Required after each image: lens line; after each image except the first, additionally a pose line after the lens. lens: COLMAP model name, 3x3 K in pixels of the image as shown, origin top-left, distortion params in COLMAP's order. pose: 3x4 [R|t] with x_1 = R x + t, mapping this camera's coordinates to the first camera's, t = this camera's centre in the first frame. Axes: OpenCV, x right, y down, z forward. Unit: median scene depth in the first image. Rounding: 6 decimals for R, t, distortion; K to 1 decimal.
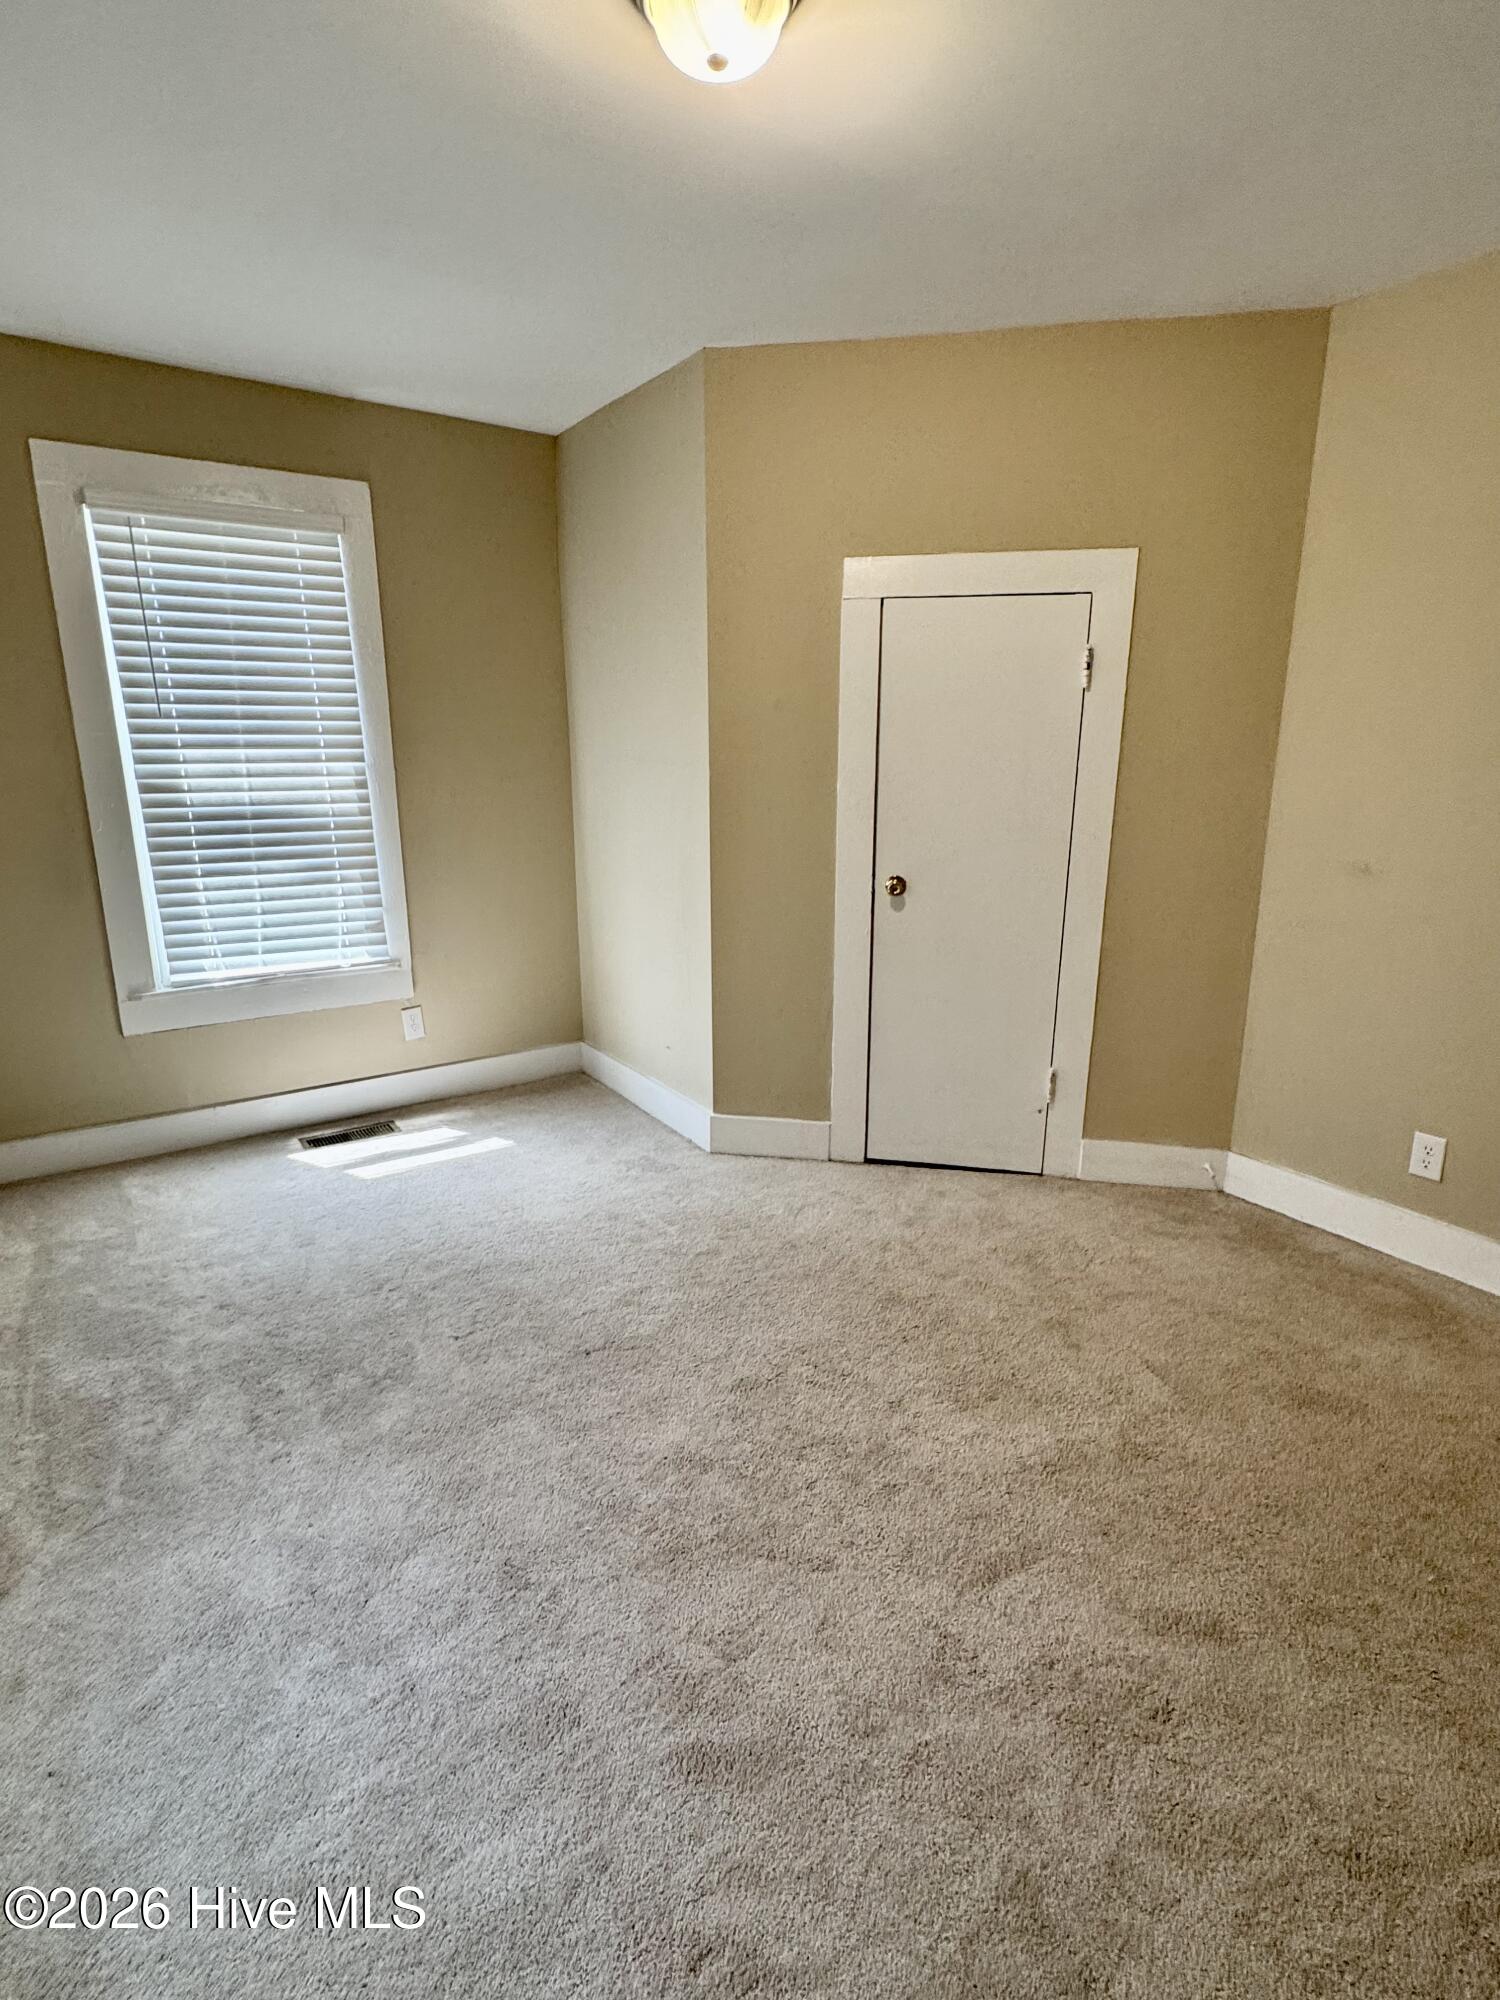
lens RADIAL K [[1027.0, 0, 753.7], [0, 1027.0, 999.6], [0, 0, 1]] dist [0.002099, -0.000819]
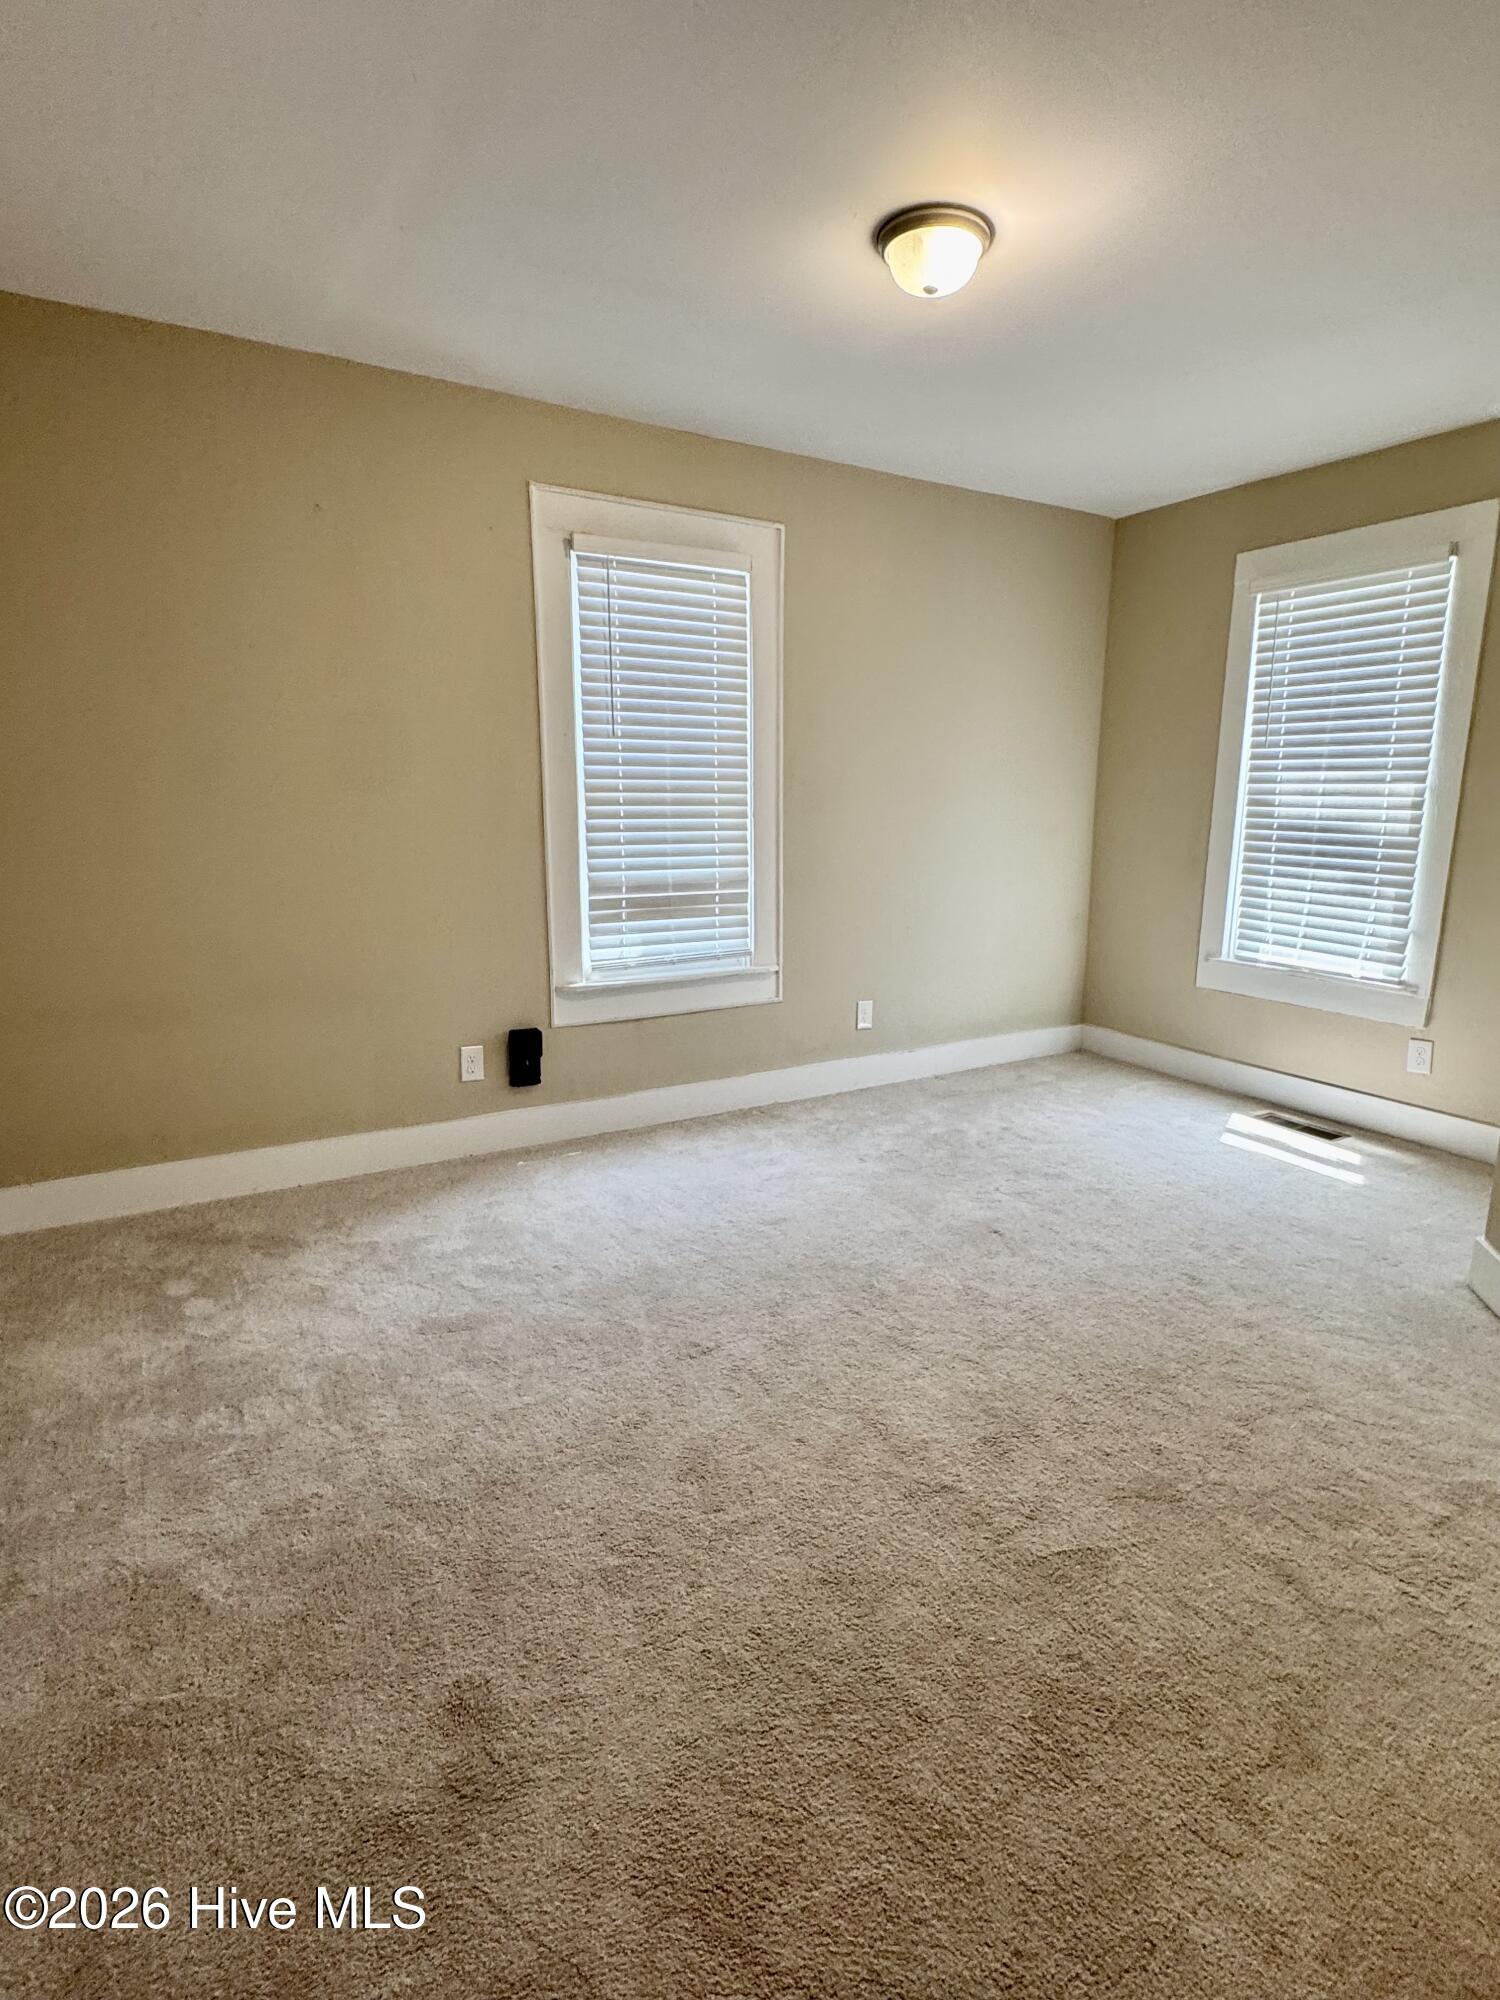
lens RADIAL K [[1027.0, 0, 753.7], [0, 1027.0, 999.6], [0, 0, 1]] dist [0.002099, -0.000819]
pose [[-0.065371, 0.199777, -0.977658, 0.705664], [-0.252156, 0.944649, 0.209892, -0.079367], [0.965476, 0.260244, -0.011378, 0.445300]]
